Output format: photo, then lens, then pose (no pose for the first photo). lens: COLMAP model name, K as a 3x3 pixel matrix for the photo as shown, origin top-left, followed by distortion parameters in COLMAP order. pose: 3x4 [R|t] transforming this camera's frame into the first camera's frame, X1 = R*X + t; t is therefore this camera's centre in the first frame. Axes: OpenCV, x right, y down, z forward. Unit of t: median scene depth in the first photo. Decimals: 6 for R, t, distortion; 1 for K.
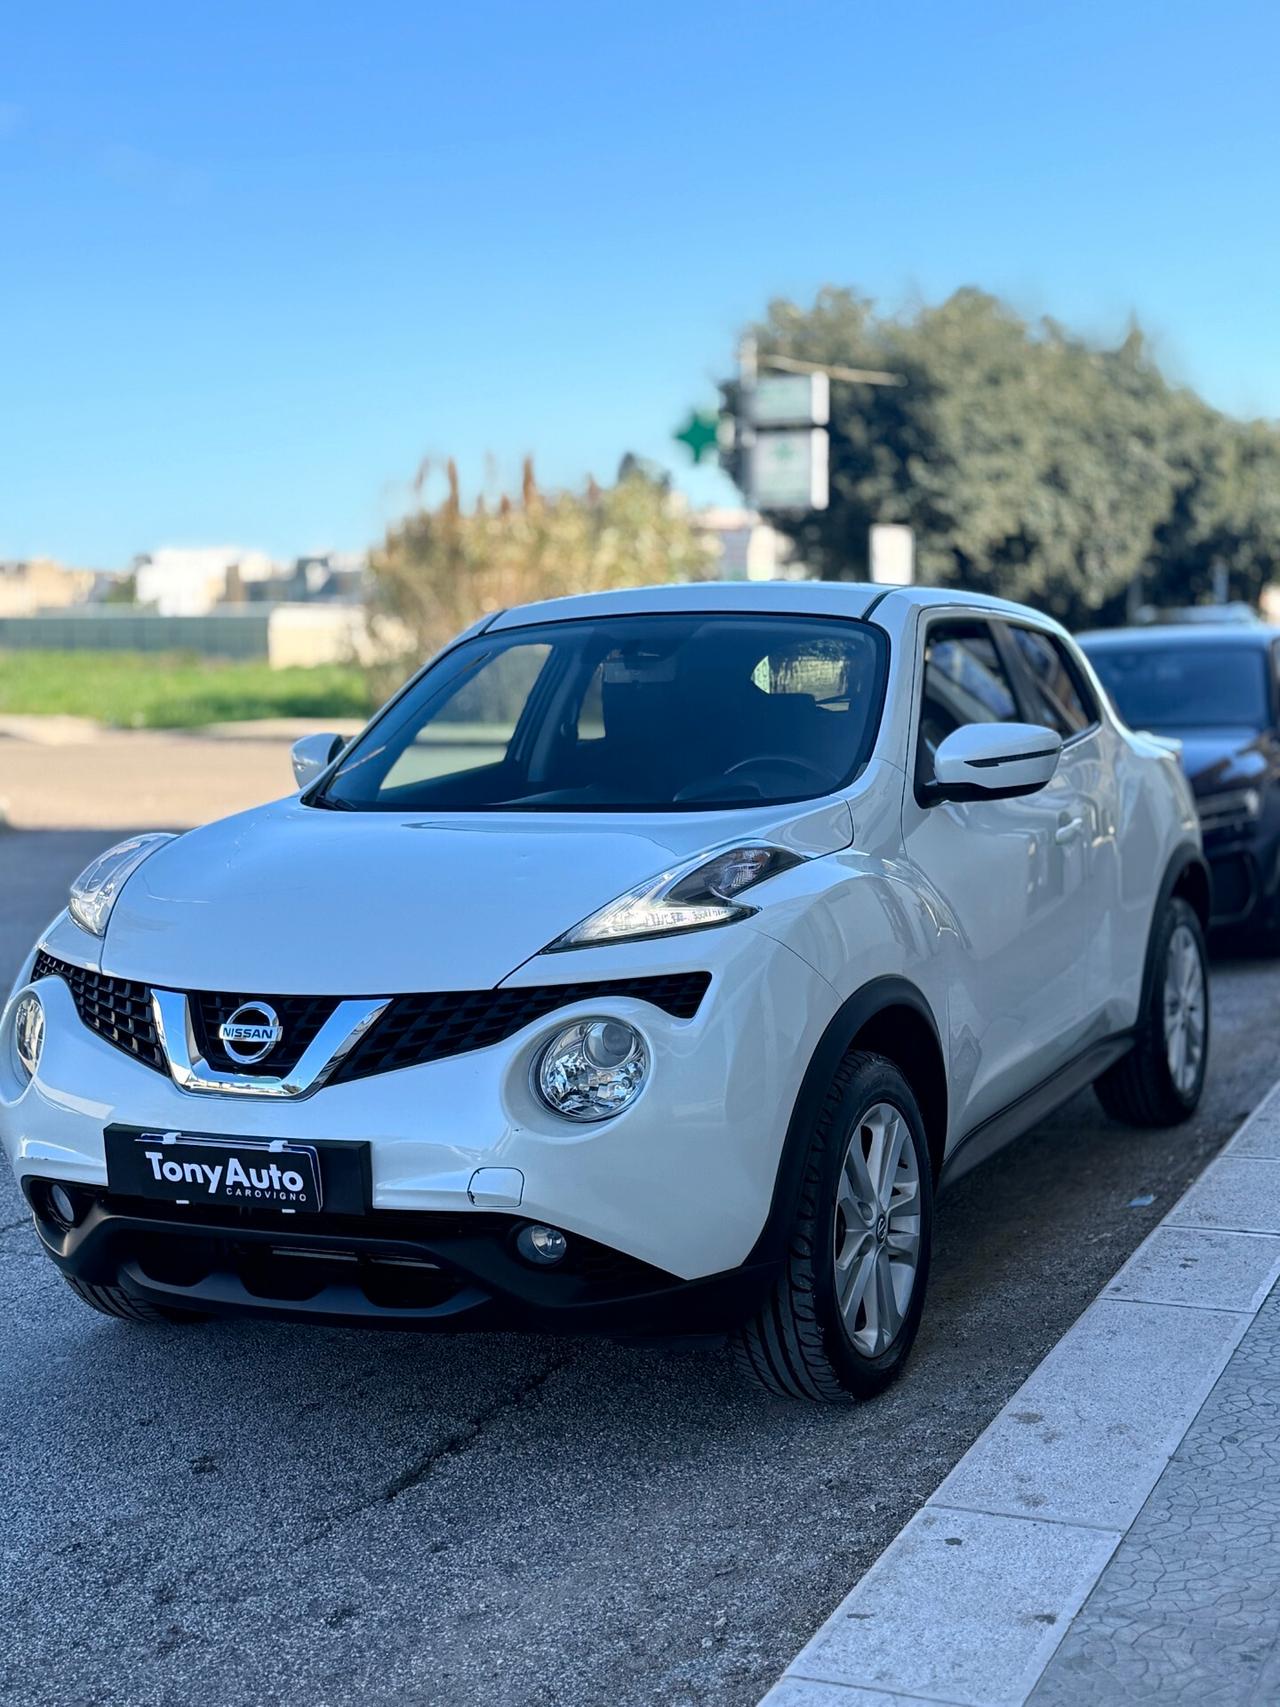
lens RADIAL K [[2314.2, 0, 634.0], [0, 2314.2, 853.0], [0, 0, 1]] dist [0.198449, -0.443682]
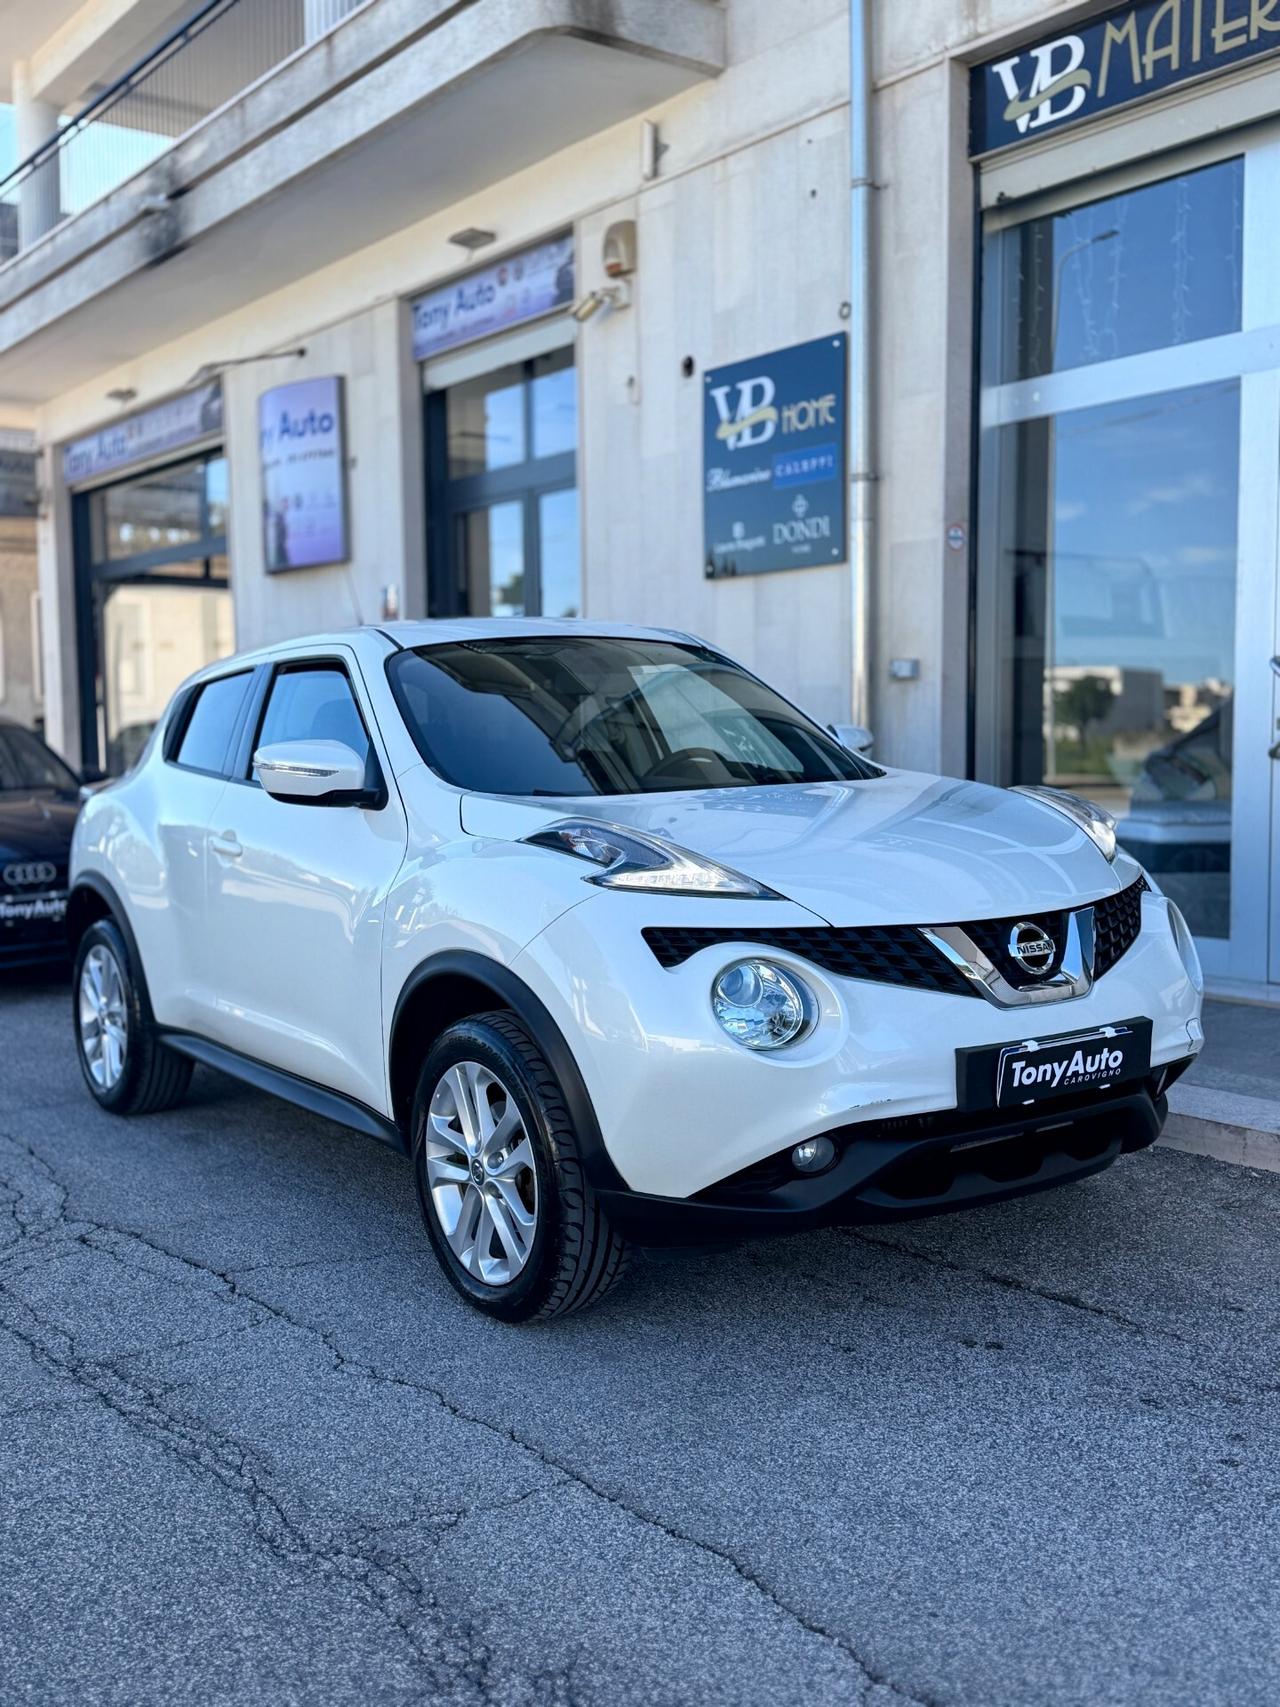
lens RADIAL K [[1715.7, 0, 648.6], [0, 1715.7, 848.8], [0, 0, 1]] dist [0.199565, -0.458474]
pose [[0.486127, -0.048640, 0.872534, -1.014963], [0.091891, 0.995760, 0.004313, 0.006123], [-0.869044, 0.078081, 0.488535, 0.740379]]
